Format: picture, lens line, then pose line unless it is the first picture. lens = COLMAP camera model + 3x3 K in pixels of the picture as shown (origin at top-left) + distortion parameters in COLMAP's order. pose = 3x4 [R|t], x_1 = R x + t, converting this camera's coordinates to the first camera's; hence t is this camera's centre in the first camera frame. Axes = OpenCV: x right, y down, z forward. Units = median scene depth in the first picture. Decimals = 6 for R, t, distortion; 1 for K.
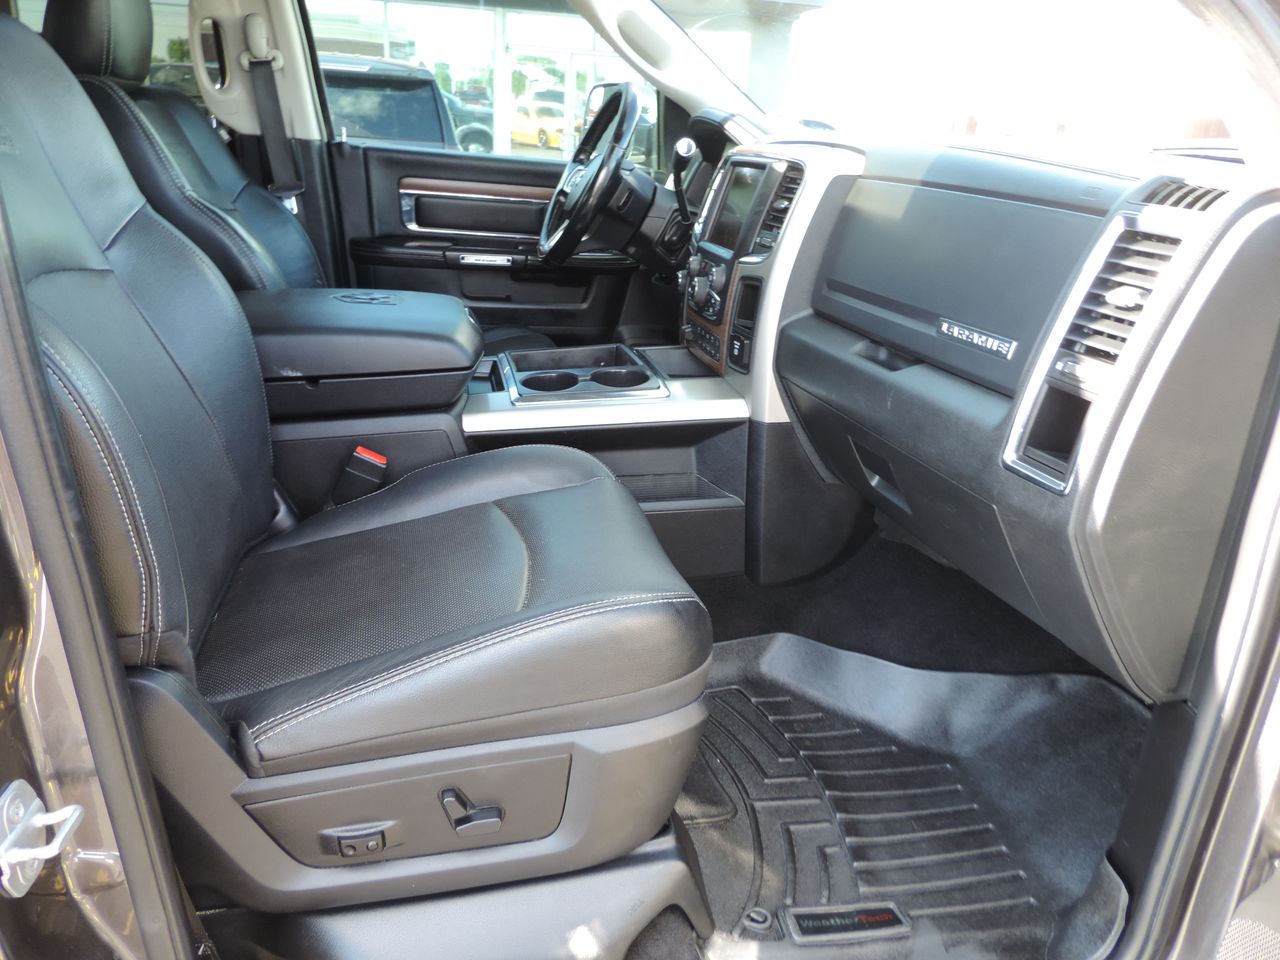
lens RADIAL K [[918.4, 0, 627.0], [0, 918.4, 477.1], [0, 0, 1]] dist [-0.017750, 0.006499]
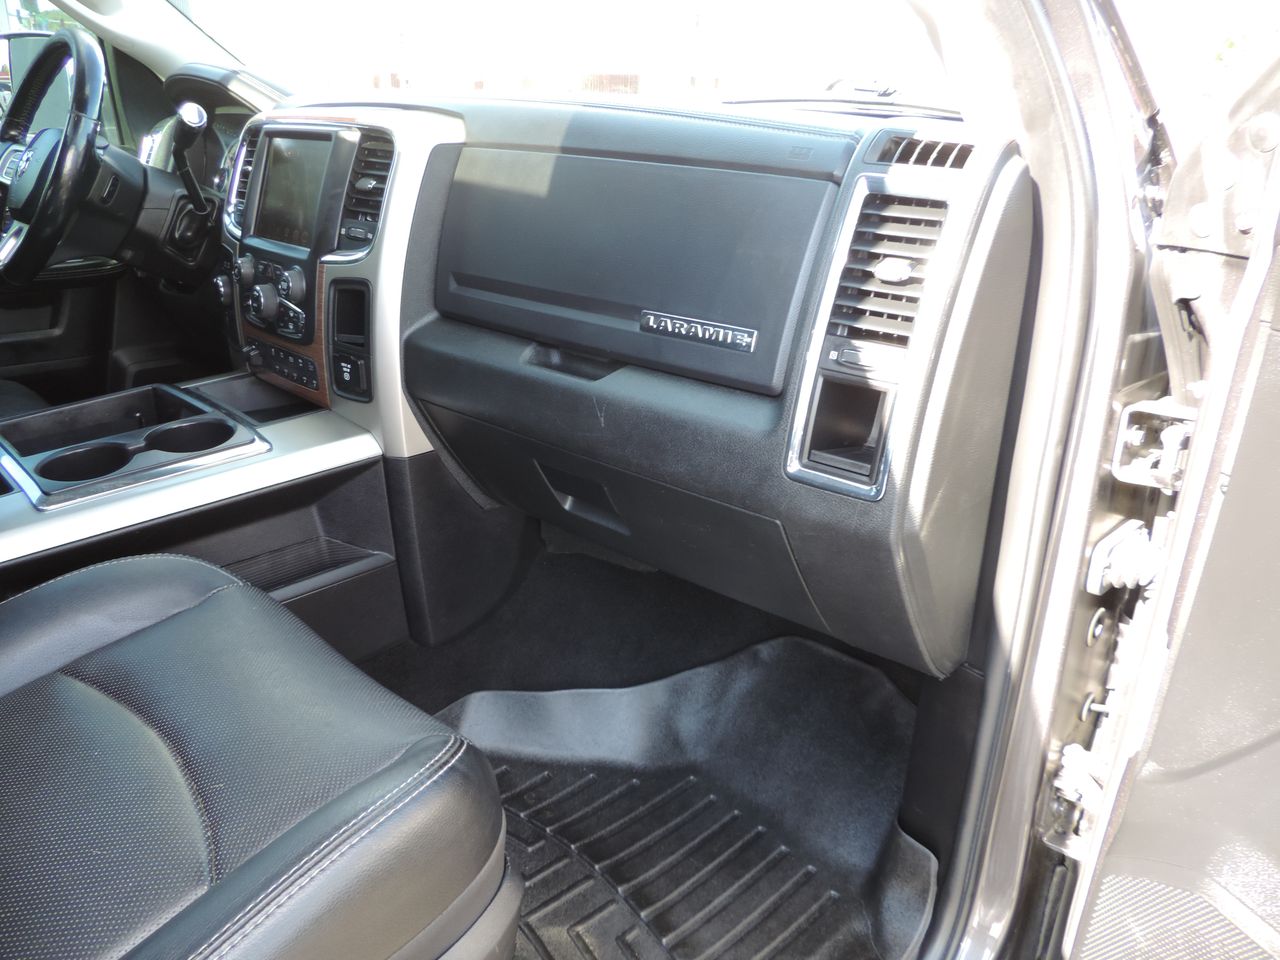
lens RADIAL K [[918.4, 0, 646.7], [0, 918.4, 482.9], [0, 0, 1]] dist [-0.017750, 0.006499]
pose [[0.832828, -0.225189, 0.505656, -0.092274], [0.203768, 0.974083, 0.098188, -0.078689], [-0.514662, 0.021262, 0.857129, 0.215530]]
